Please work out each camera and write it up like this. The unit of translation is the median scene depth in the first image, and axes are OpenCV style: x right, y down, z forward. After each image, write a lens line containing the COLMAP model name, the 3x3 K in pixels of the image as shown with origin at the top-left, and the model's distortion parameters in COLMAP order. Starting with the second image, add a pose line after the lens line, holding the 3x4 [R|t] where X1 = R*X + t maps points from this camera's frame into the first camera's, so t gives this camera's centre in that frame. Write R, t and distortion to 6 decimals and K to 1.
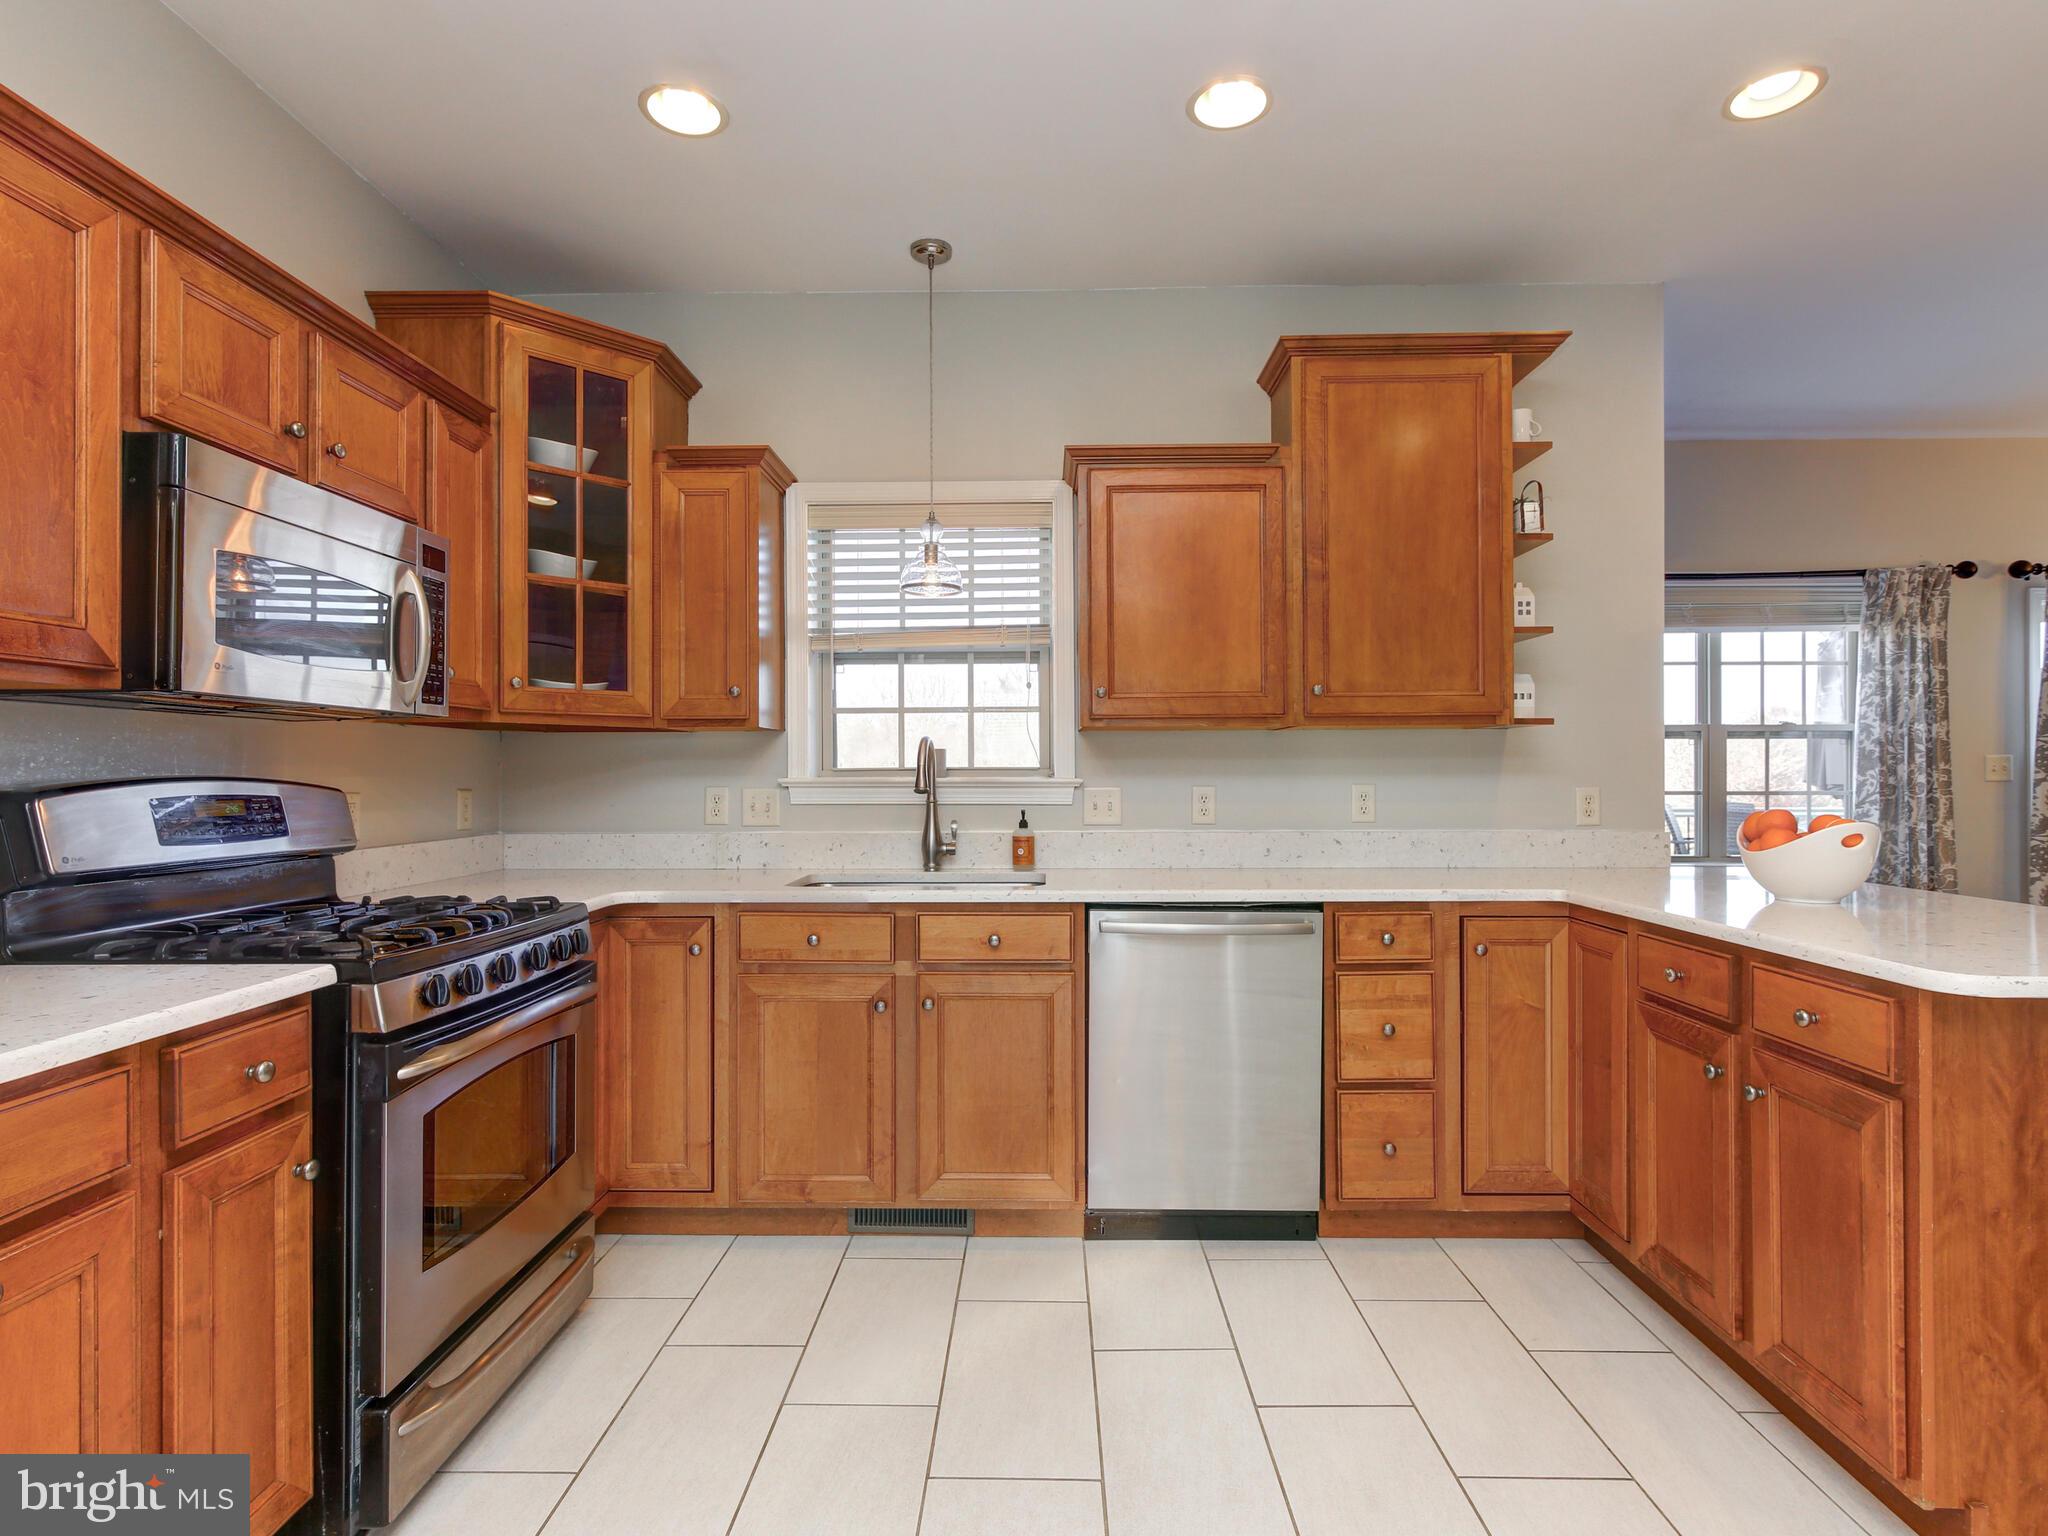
lens RADIAL K [[1041.0, 0, 1024.0], [0, 1041.0, 768.0], [0, 0, 1]] dist [0.001571, -0.000155]
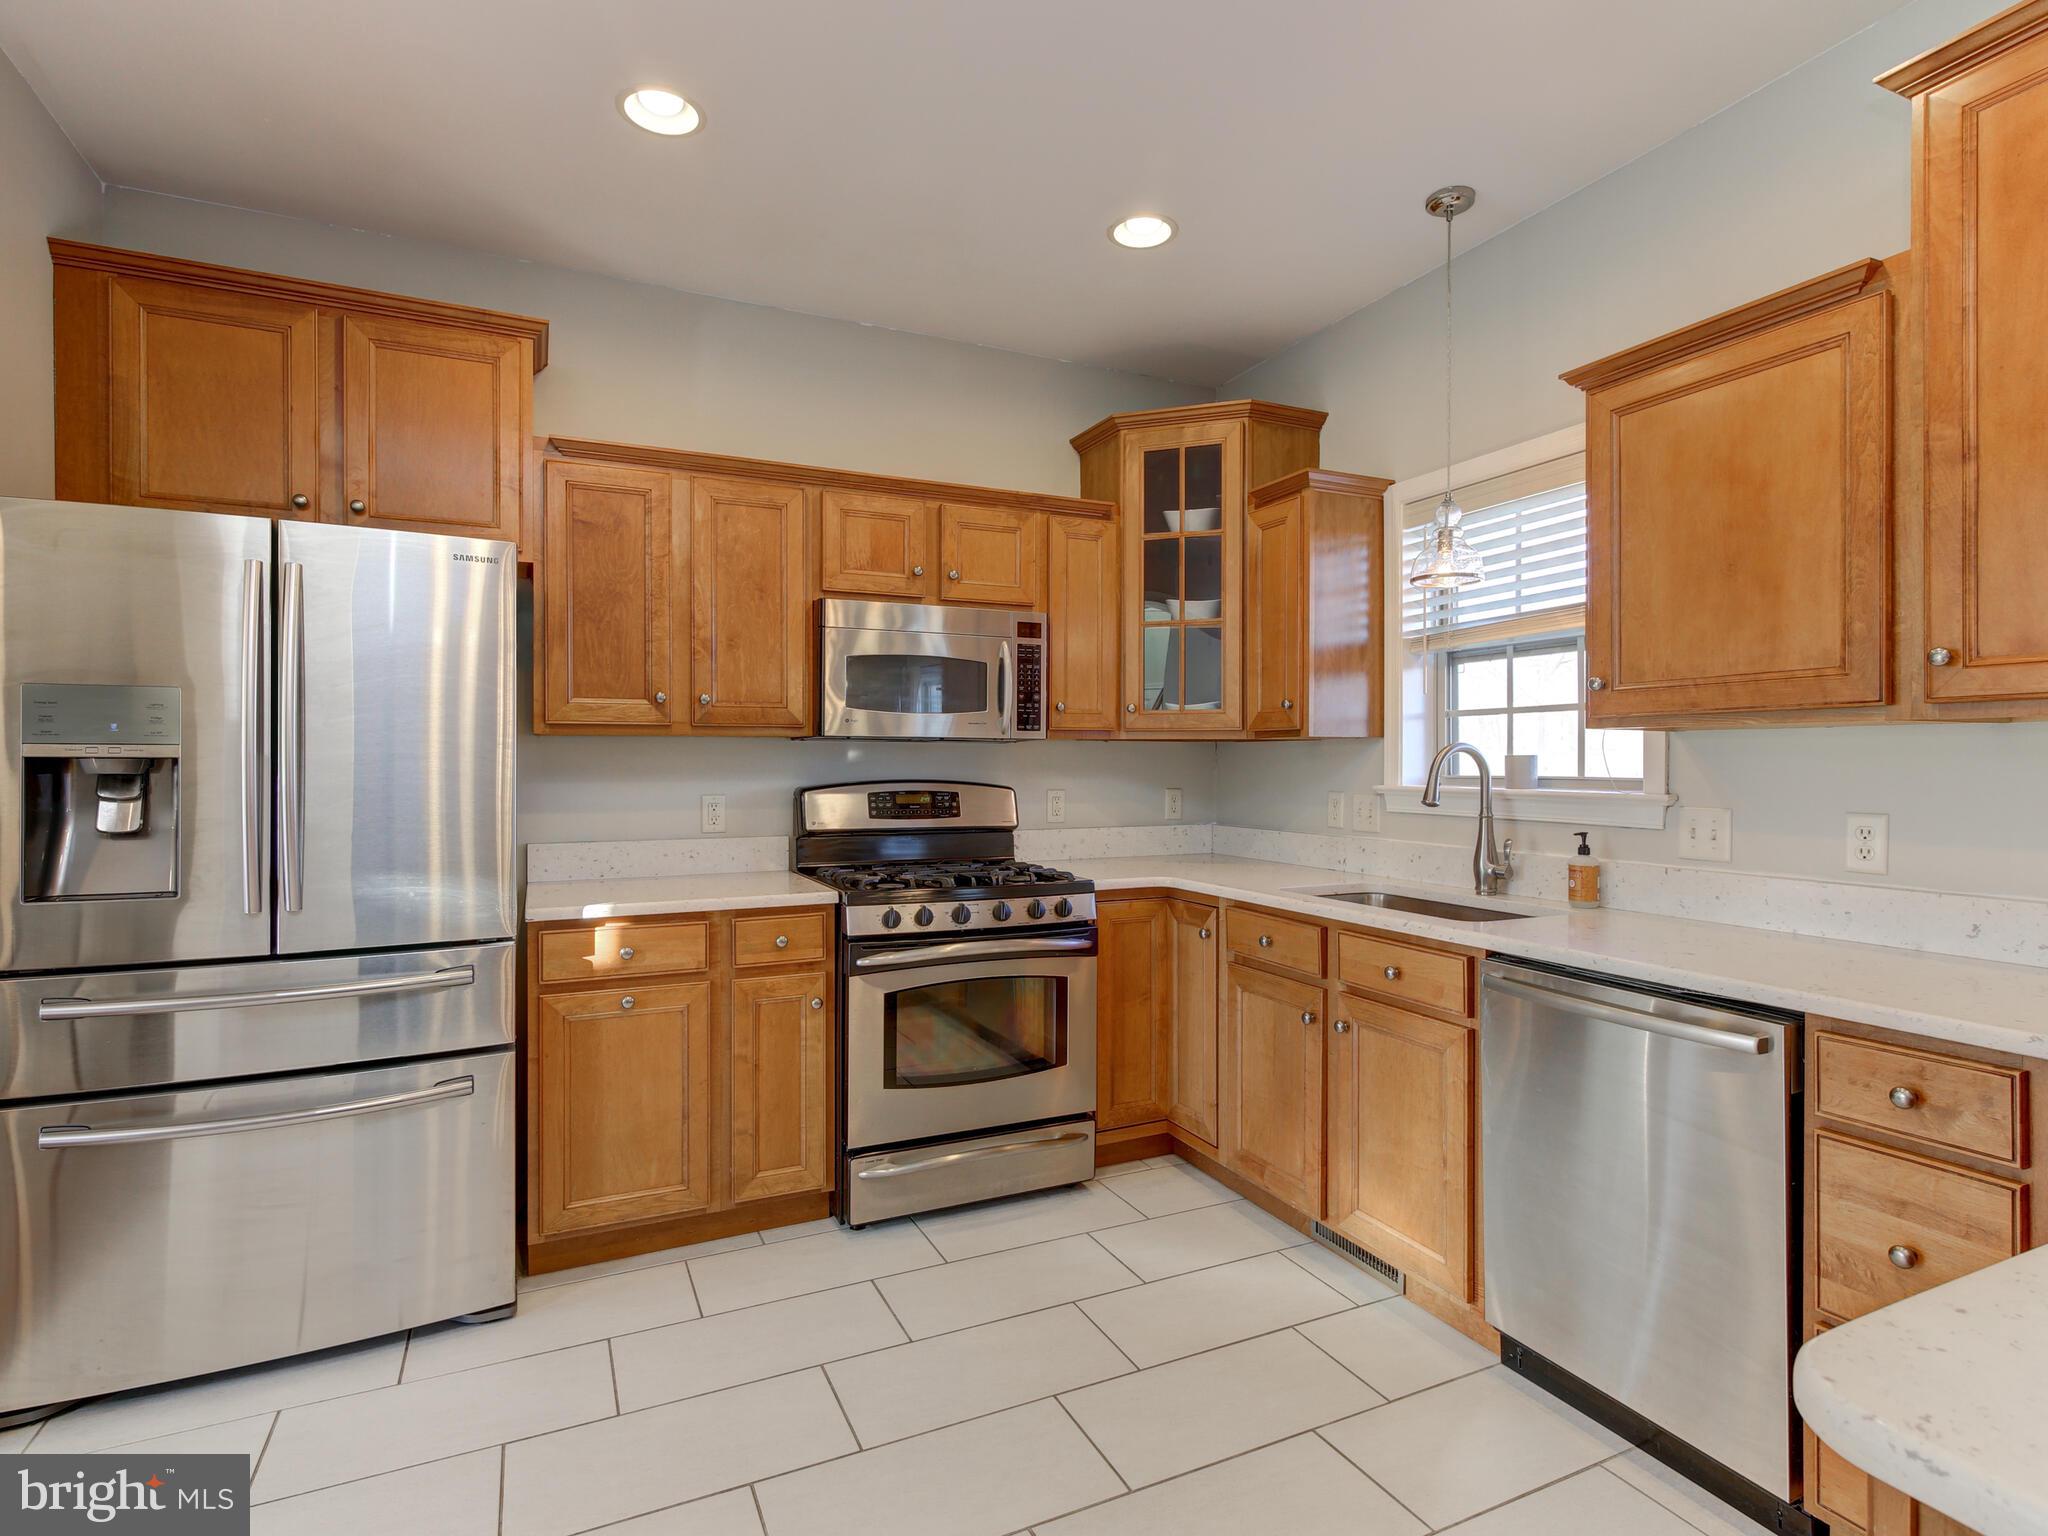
lens RADIAL K [[1034.3, 0, 1007.7], [0, 1034.3, 761.7], [0, 0, 1]] dist [-0.000888, -0.001056]
pose [[0.435868, 0.003374, -0.900004, 0.567461], [0.002630, 0.999984, 0.005022, -0.020728], [0.900007, -0.004556, 0.435852, 0.278980]]
